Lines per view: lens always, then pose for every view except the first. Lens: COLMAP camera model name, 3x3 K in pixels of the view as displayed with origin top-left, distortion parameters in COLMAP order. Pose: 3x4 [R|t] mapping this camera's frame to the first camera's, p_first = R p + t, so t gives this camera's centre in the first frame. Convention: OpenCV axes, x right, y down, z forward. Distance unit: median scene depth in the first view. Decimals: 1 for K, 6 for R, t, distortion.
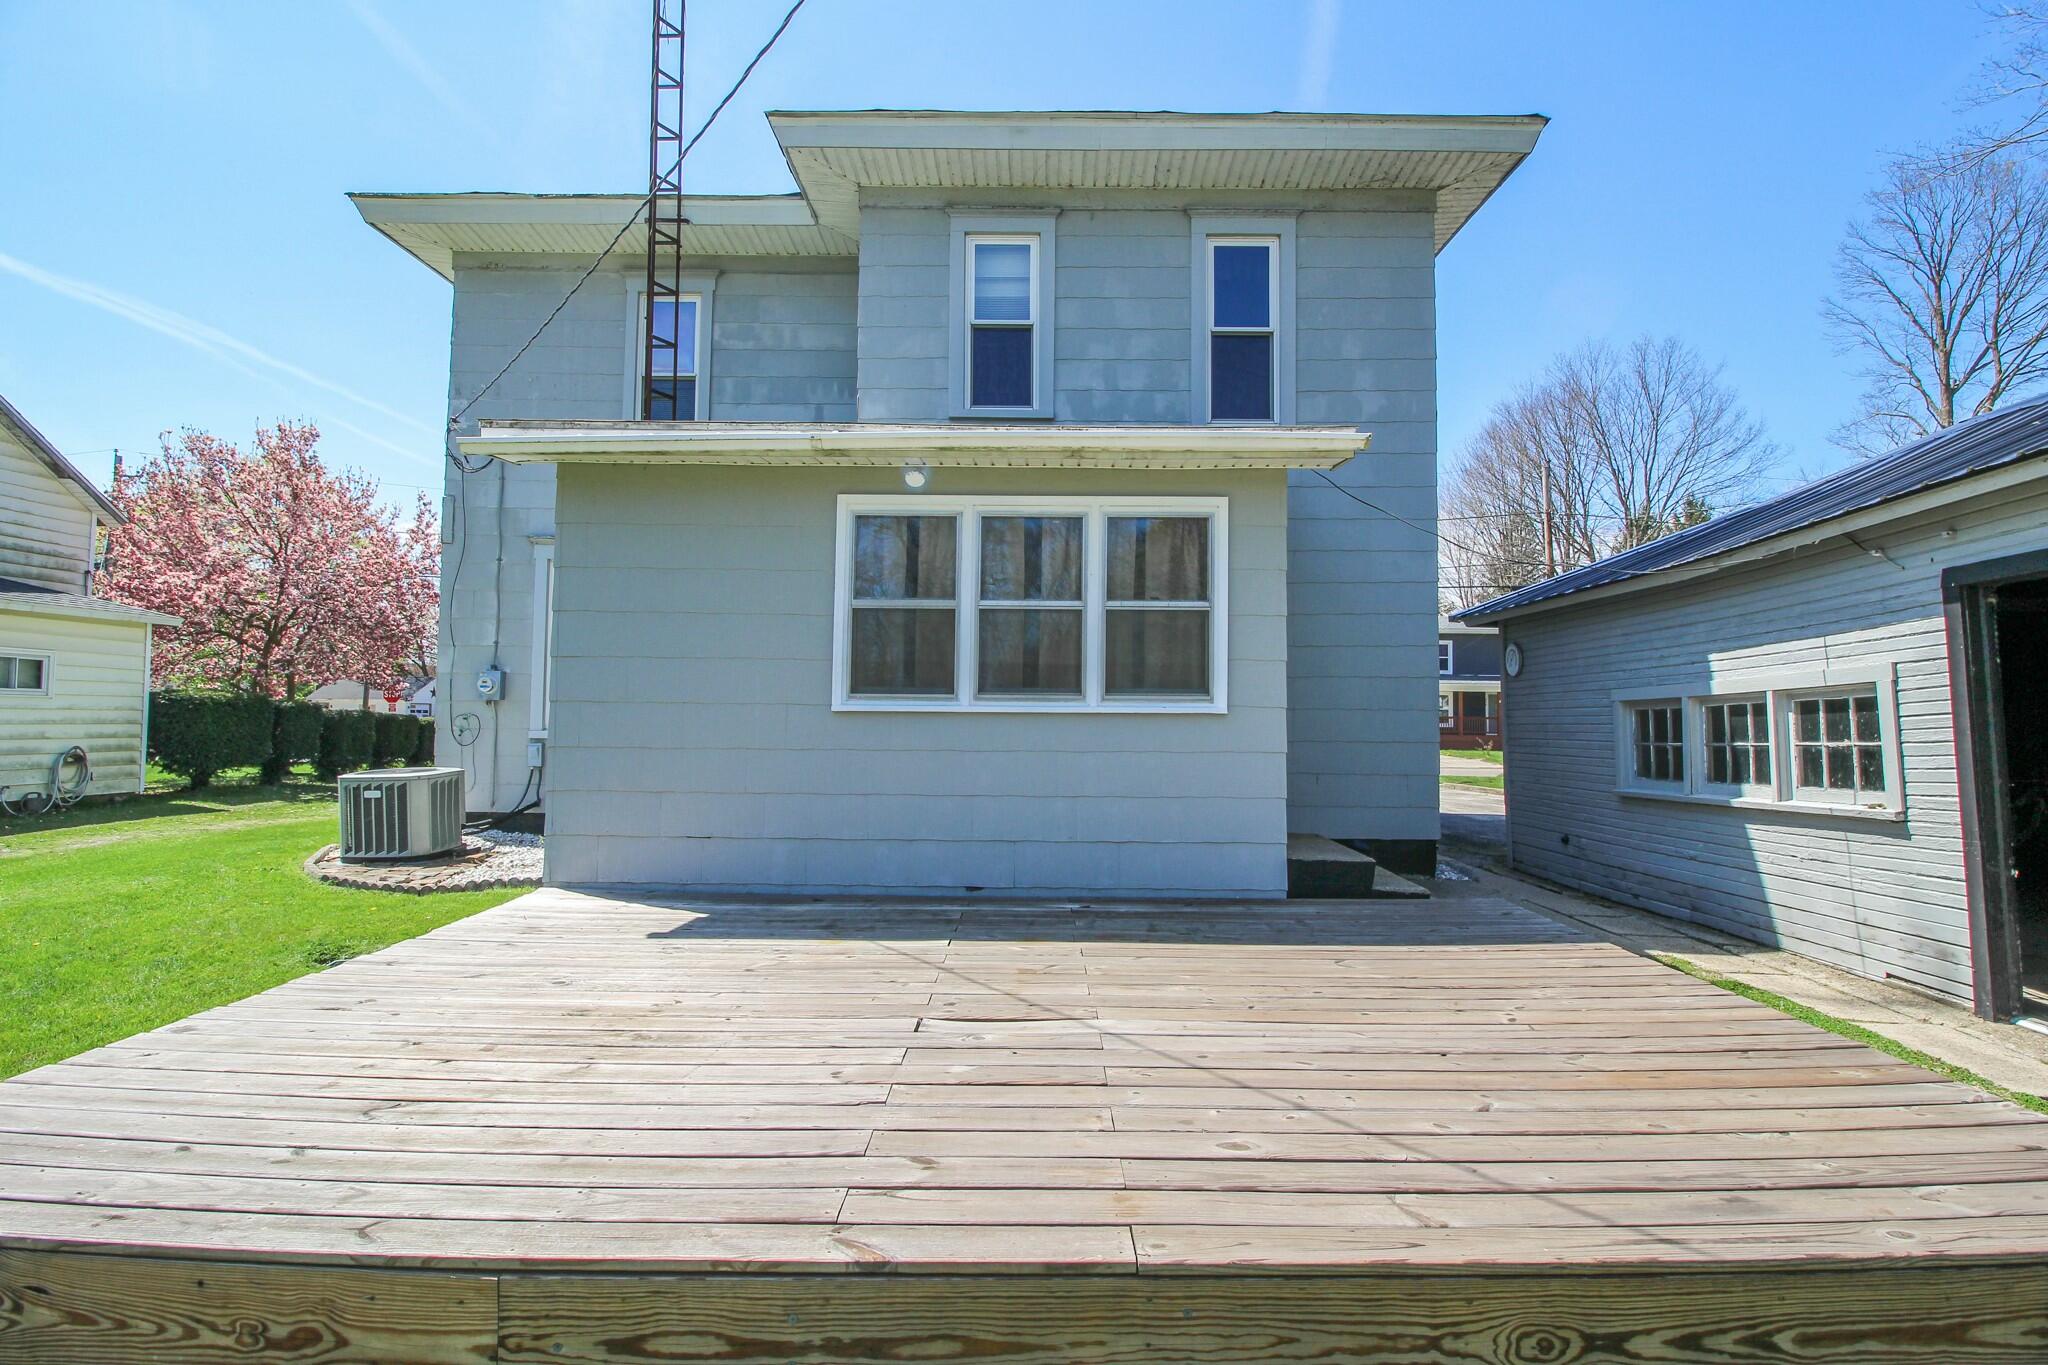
lens RADIAL K [[953.2, 0, 1026.3], [0, 953.2, 675.5], [0, 0, 1]] dist [-0.005954, -0.010432]
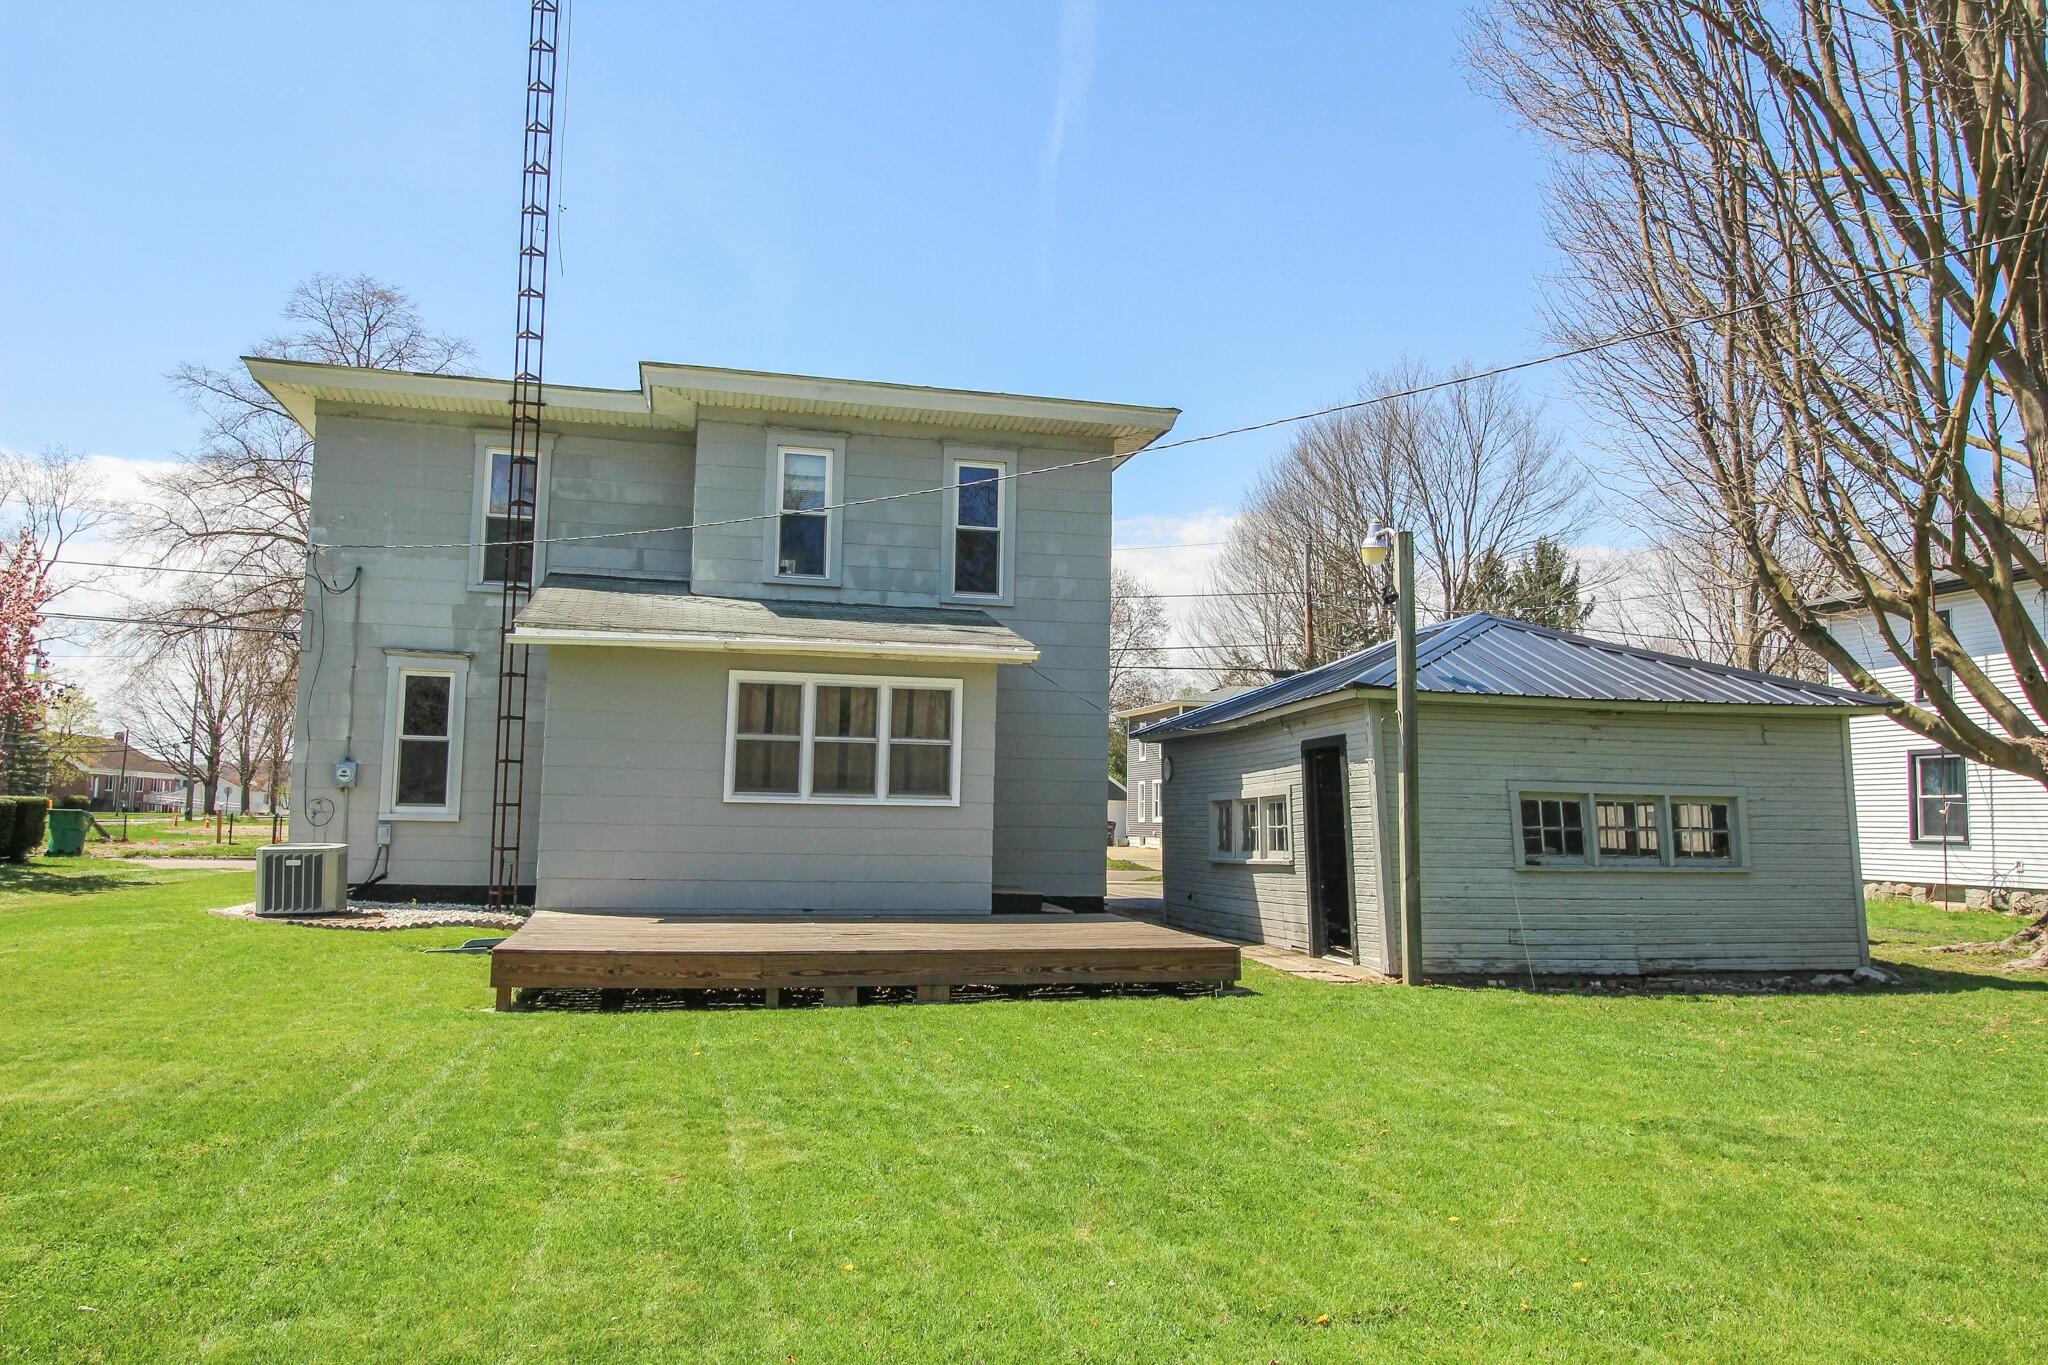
lens RADIAL K [[1506.9, 0, 1034.6], [0, 1506.9, 688.6], [0, 0, 1]] dist [0.009175, -0.000891]
pose [[0.968615, 0.030720, 0.246660, -0.228256], [-0.021996, 0.999034, -0.038047, -0.049004], [-0.247590, 0.031427, 0.968355, -1.141271]]
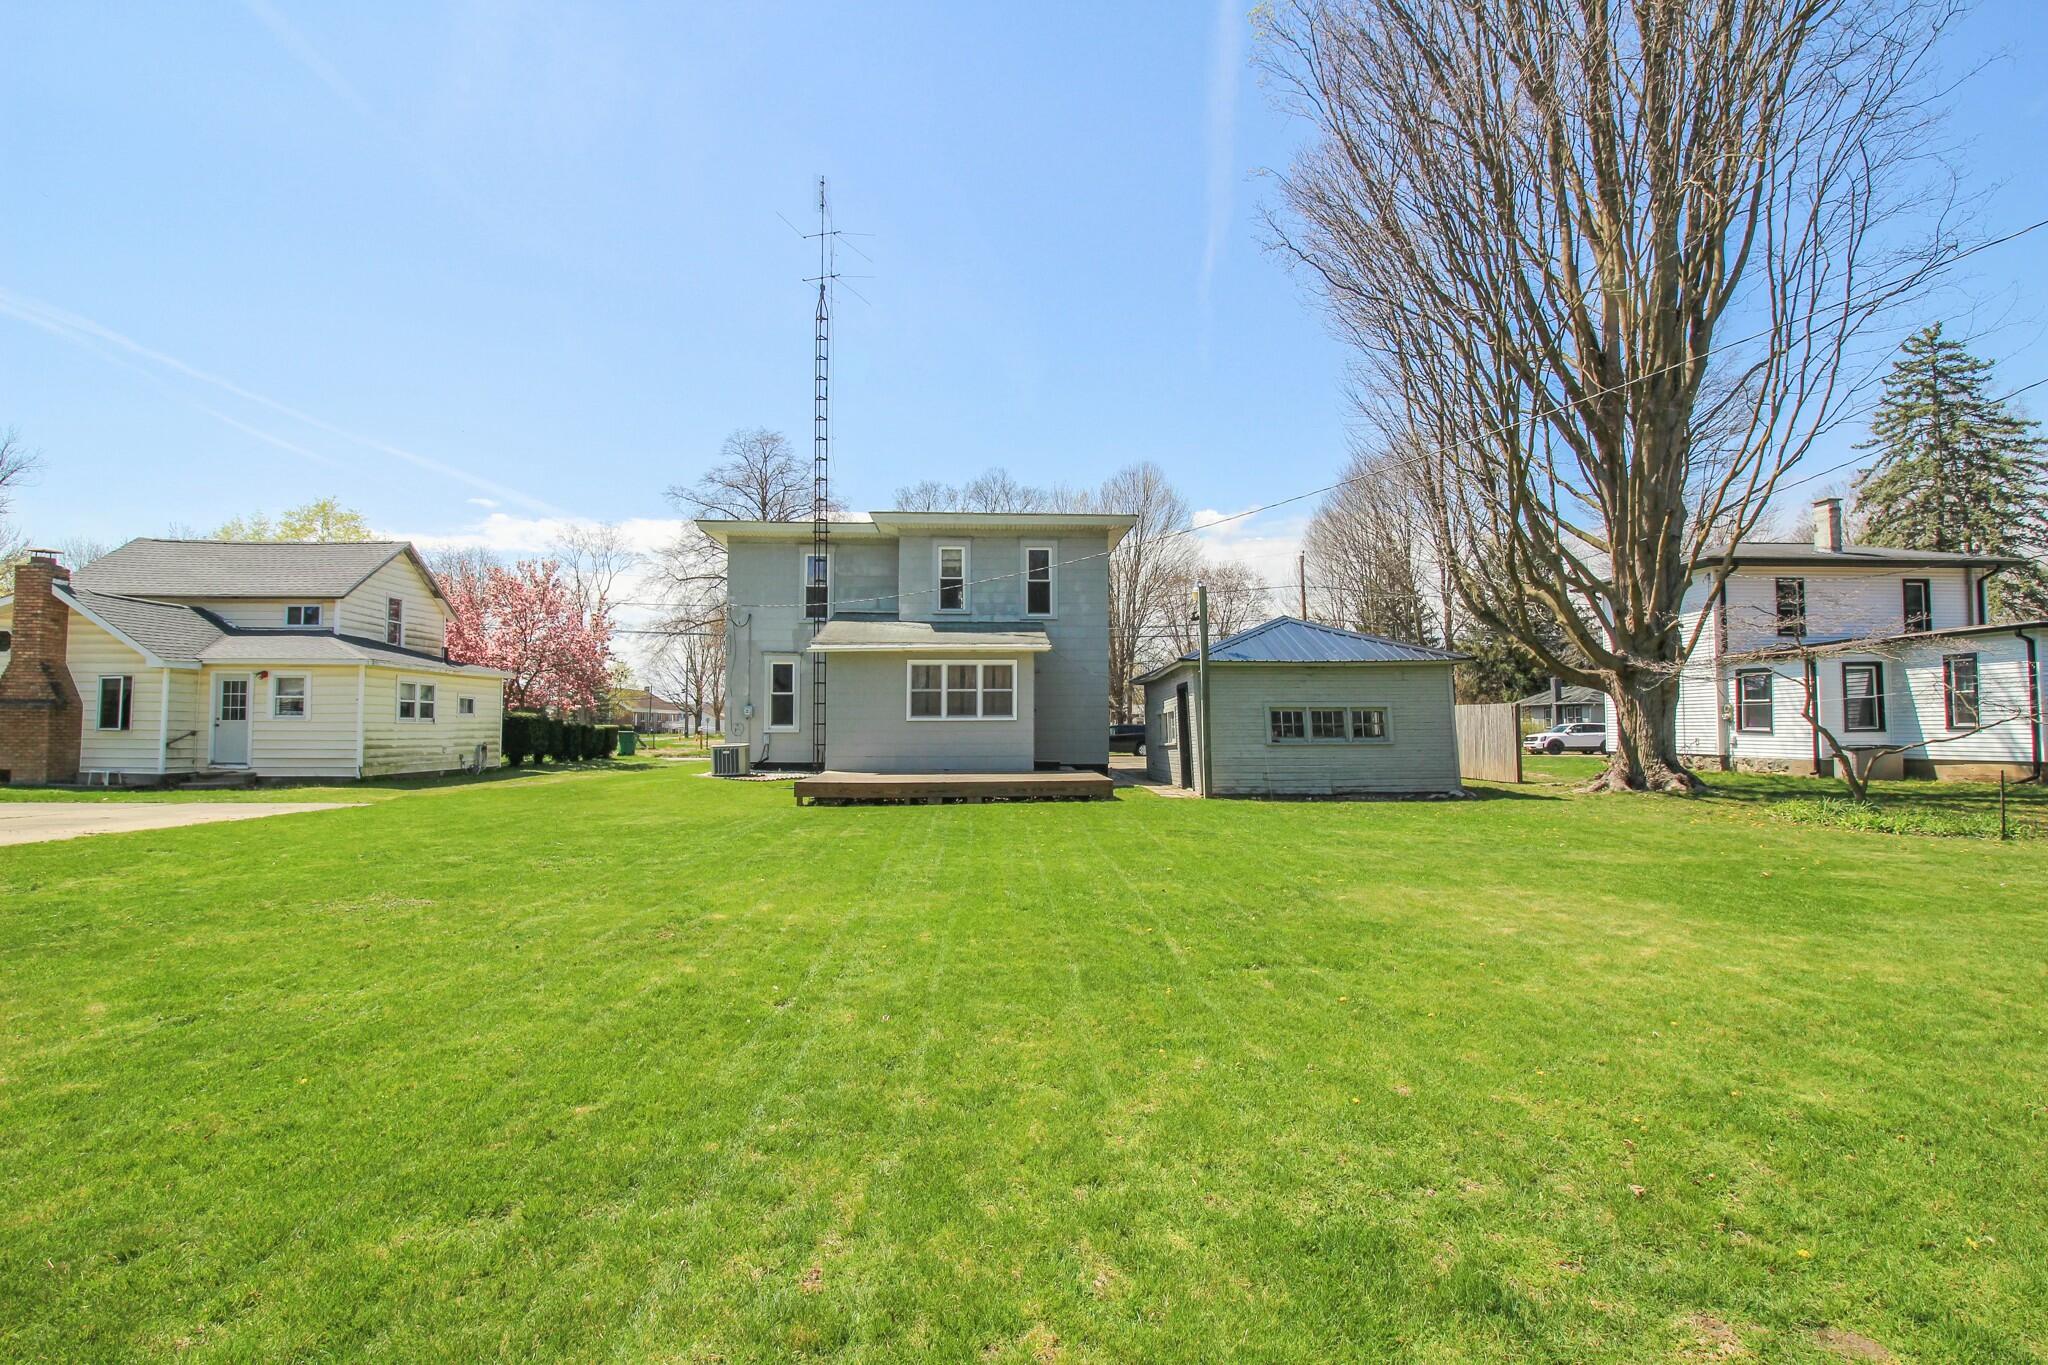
lens RADIAL K [[1024.7, 0, 1035.5], [0, 1024.7, 683.2], [0, 0, 1]] dist [-0.013013, 0.000028]
pose [[0.997533, -0.007940, 0.069753, 0.007802], [0.007631, 0.999960, 0.004689, -0.080892], [-0.069787, -0.004145, 0.997553, -1.969349]]
